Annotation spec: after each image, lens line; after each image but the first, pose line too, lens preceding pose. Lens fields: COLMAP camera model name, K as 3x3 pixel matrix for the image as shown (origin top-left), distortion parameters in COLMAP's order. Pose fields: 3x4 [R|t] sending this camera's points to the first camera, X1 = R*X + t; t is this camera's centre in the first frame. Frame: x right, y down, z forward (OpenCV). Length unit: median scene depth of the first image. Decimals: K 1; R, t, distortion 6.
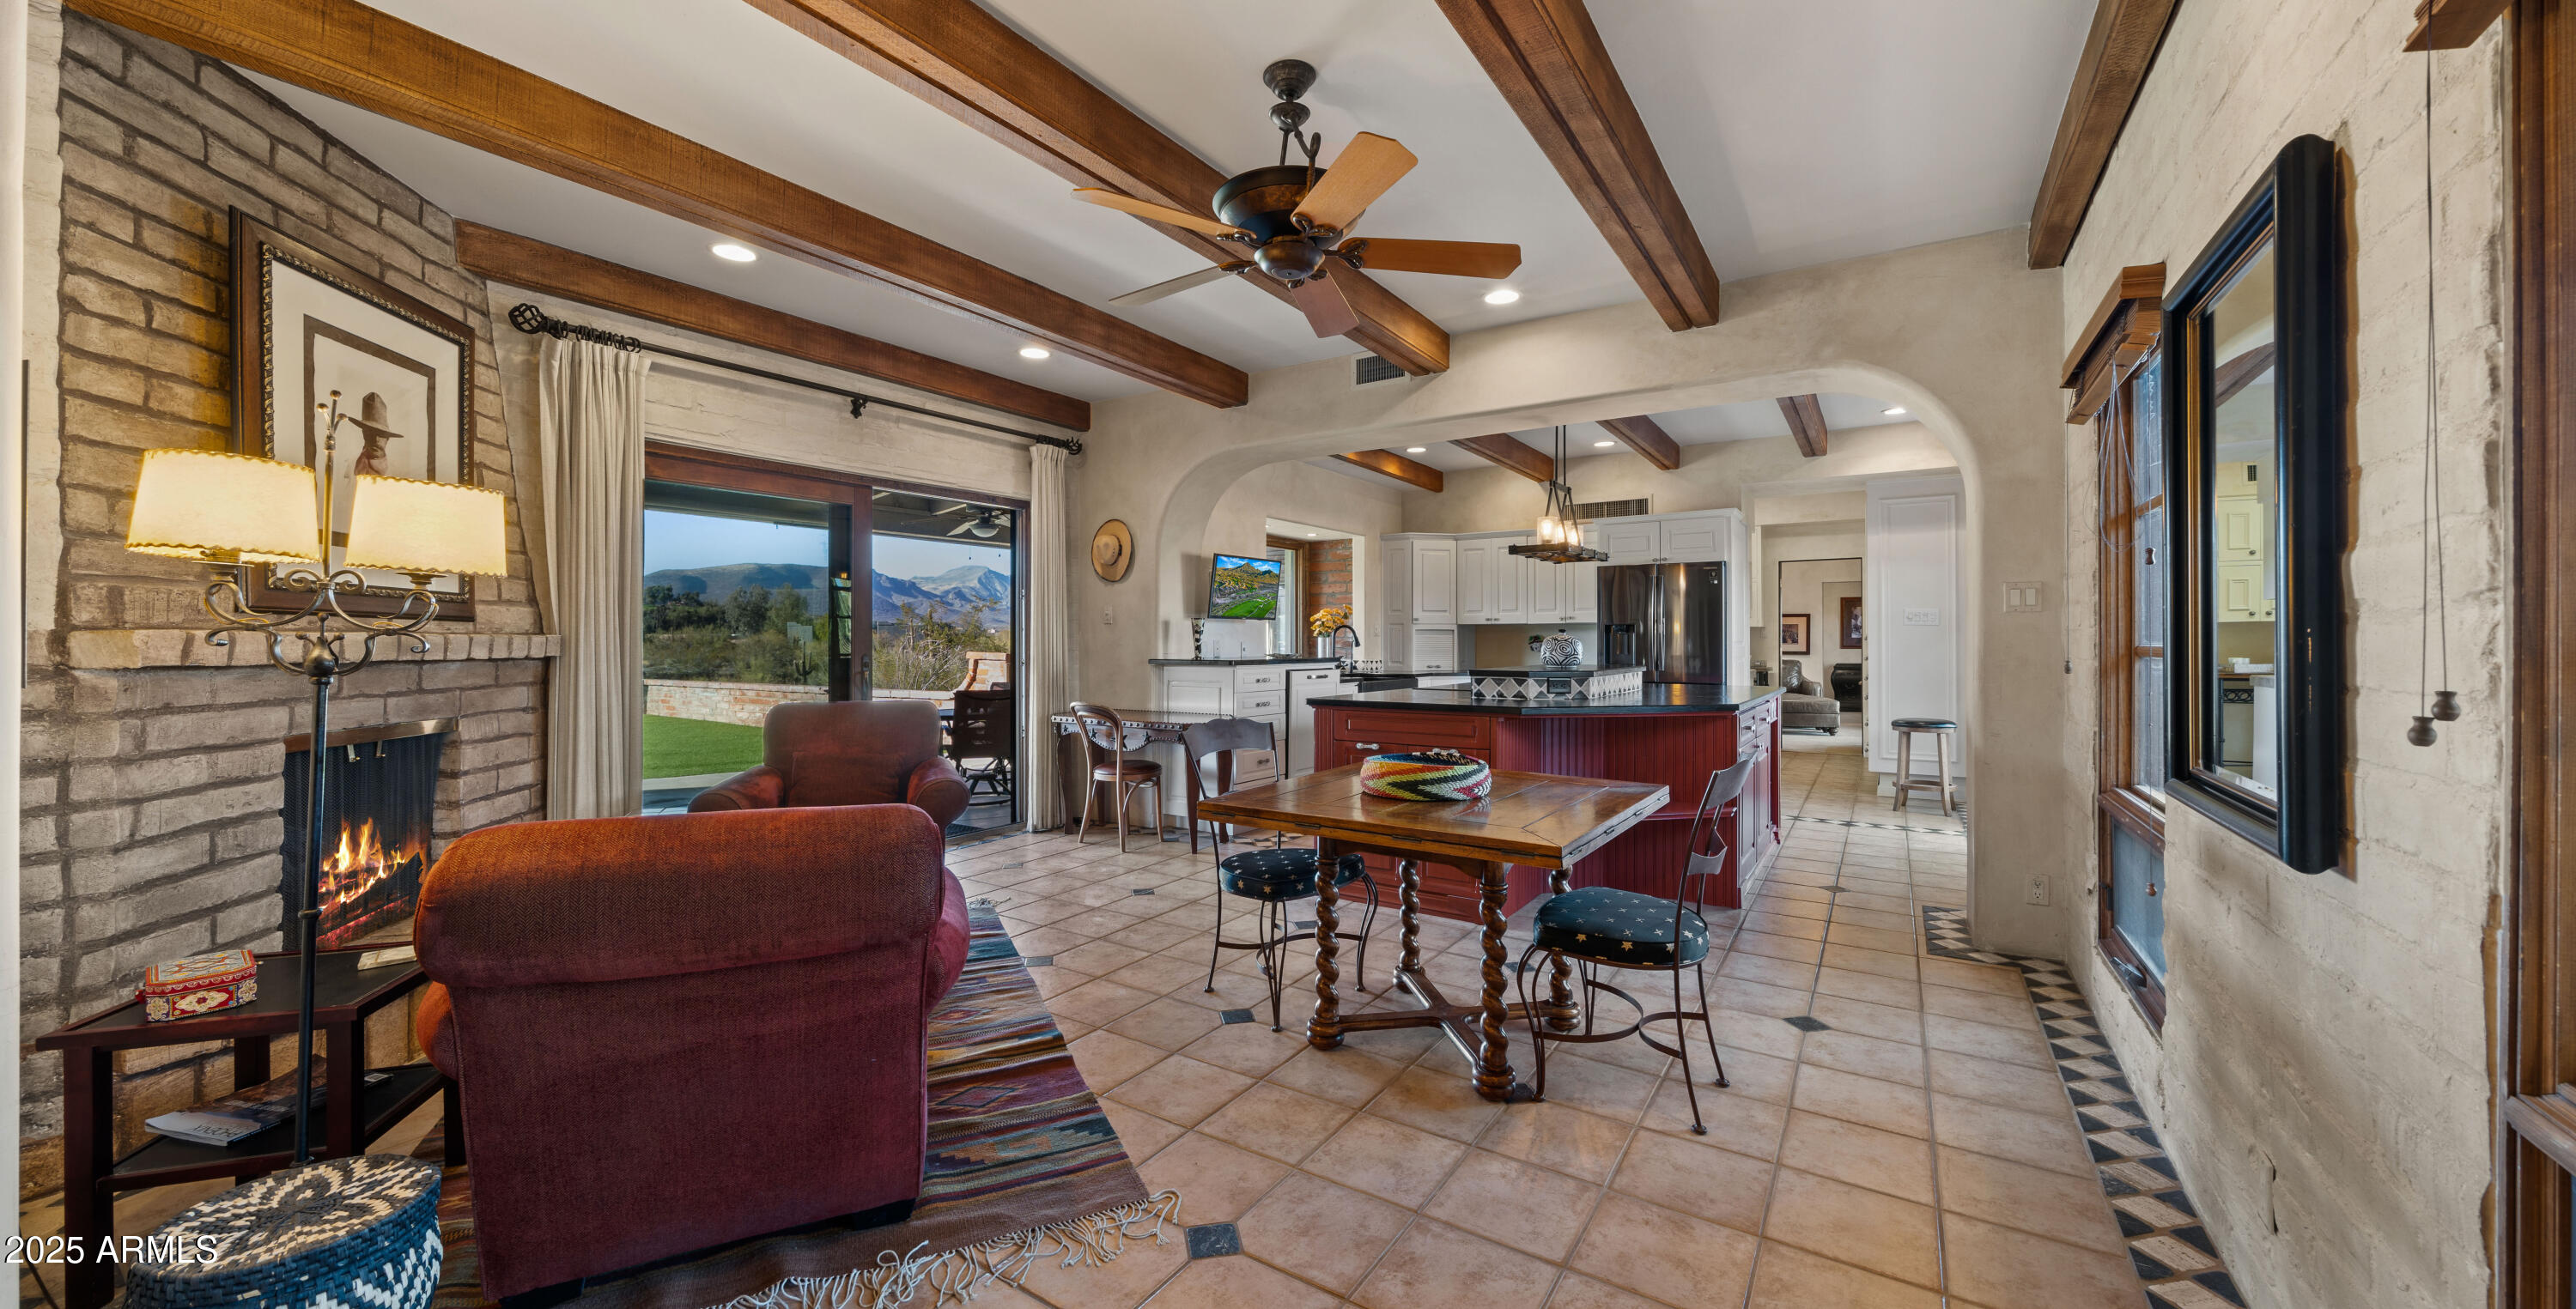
lens RADIAL K [[912.5, 0, 1283.2], [0, 912.5, 638.3], [0, 0, 1]] dist [-0.002633, 0.000137]
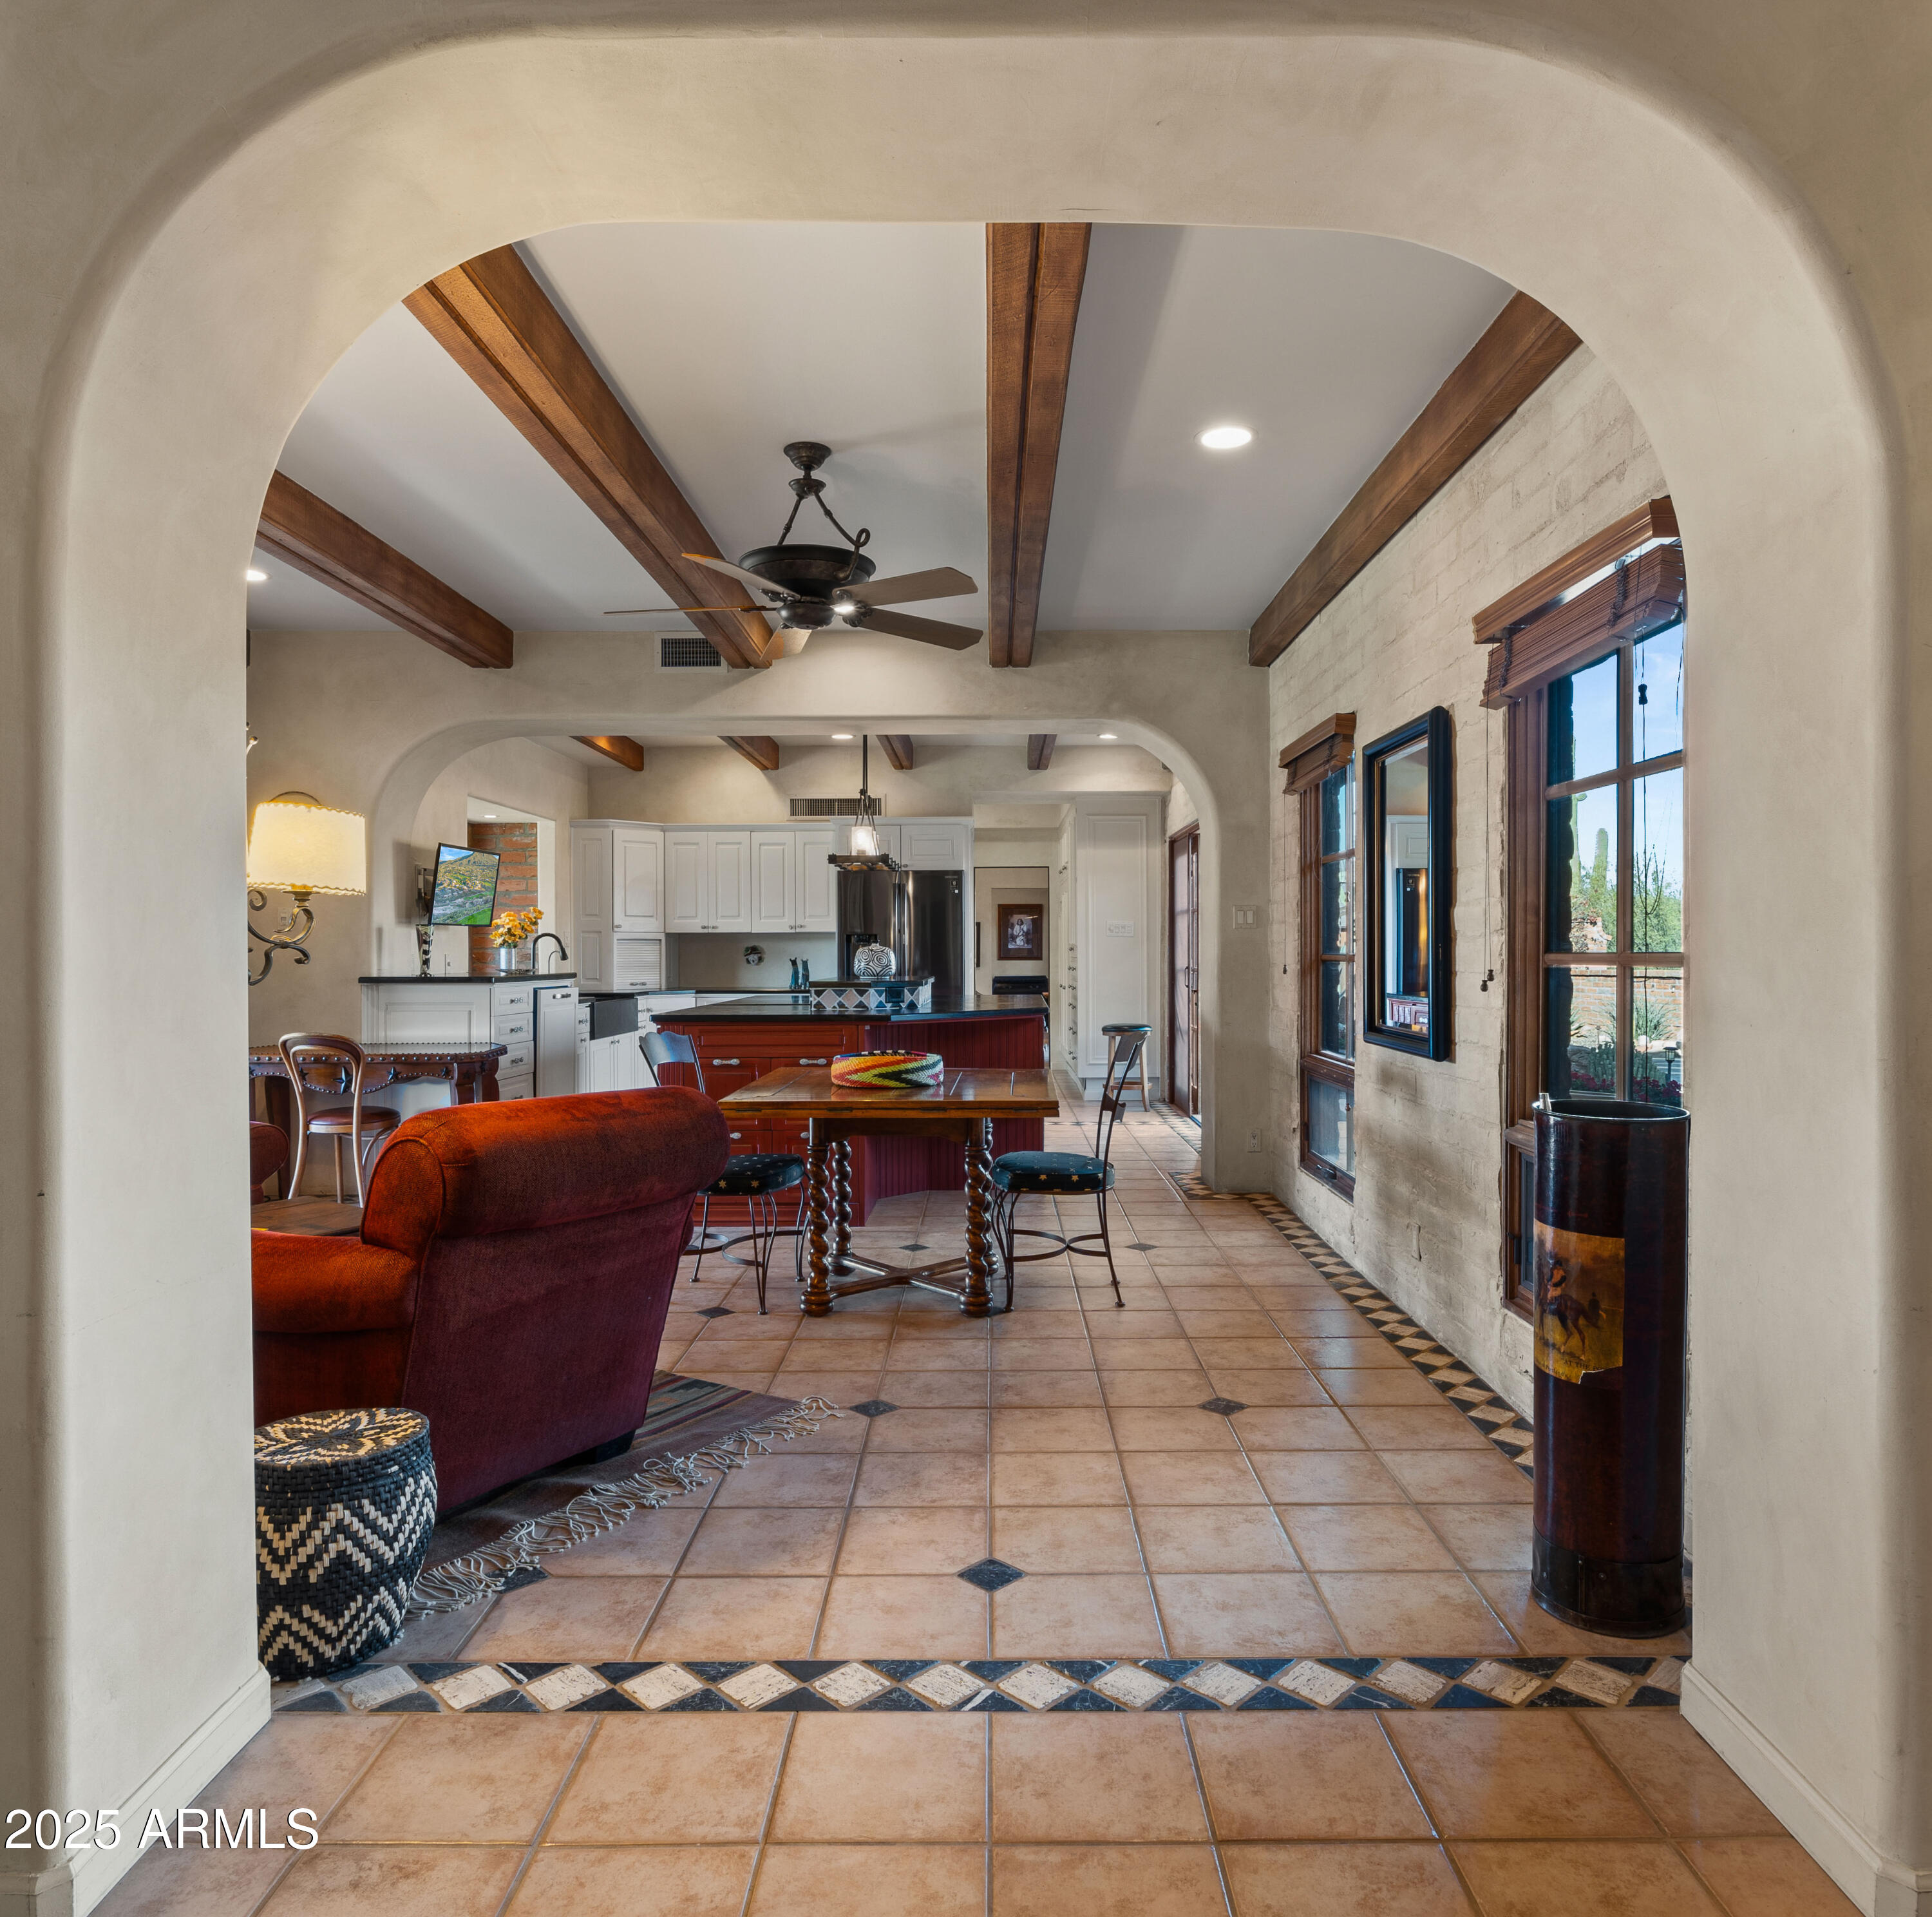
lens RADIAL K [[1275.6, 0, 972.3], [0, 1275.6, 956.3], [0, 0, 1]] dist [-0.000848, 0.000171]
pose [[0.843206, -0.004227, 0.537573, -0.634763], [0.001419, 0.999983, 0.005638, -0.000123], [-0.537588, -0.003991, 0.843198, -0.418248]]
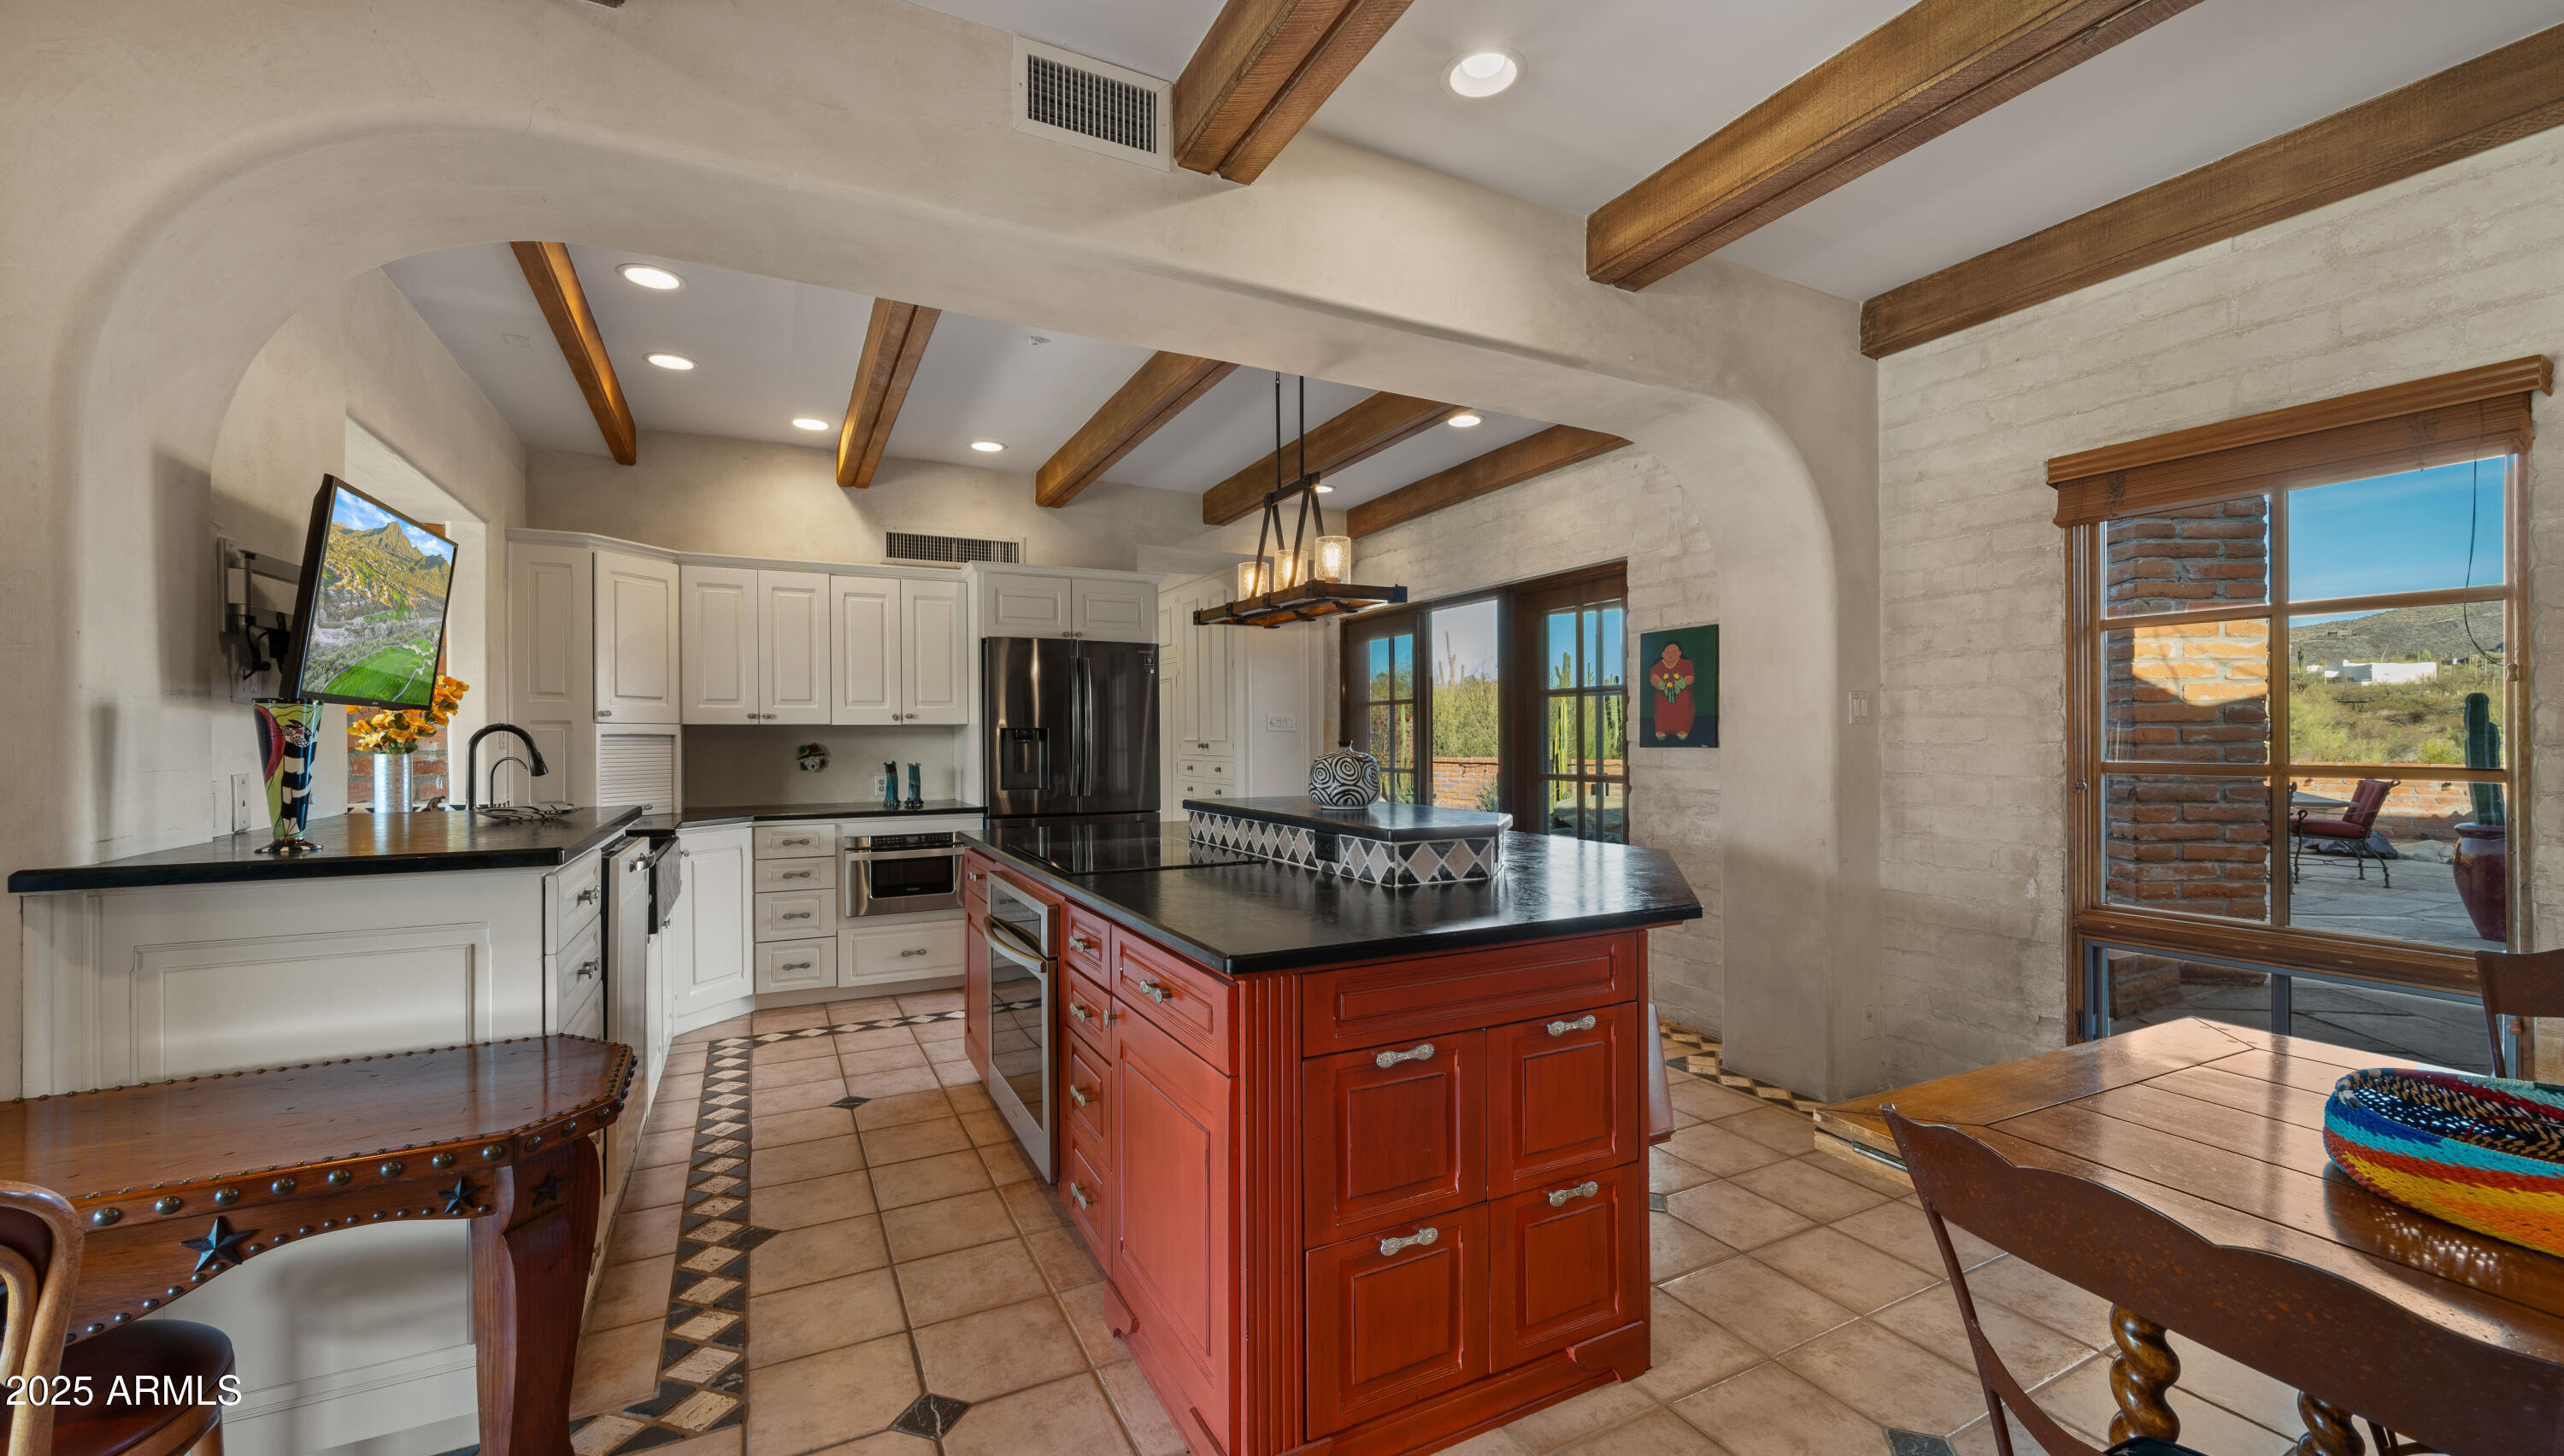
lens RADIAL K [[1008.9, 0, 1282.0], [0, 1008.9, 728.0], [0, 0, 1]] dist [0.000825, -0.000128]
pose [[0.490419, 0.007452, 0.871455, -0.462582], [0.001877, 0.999952, -0.009607, -0.022558], [-0.871485, 0.006348, 0.490381, 1.324428]]
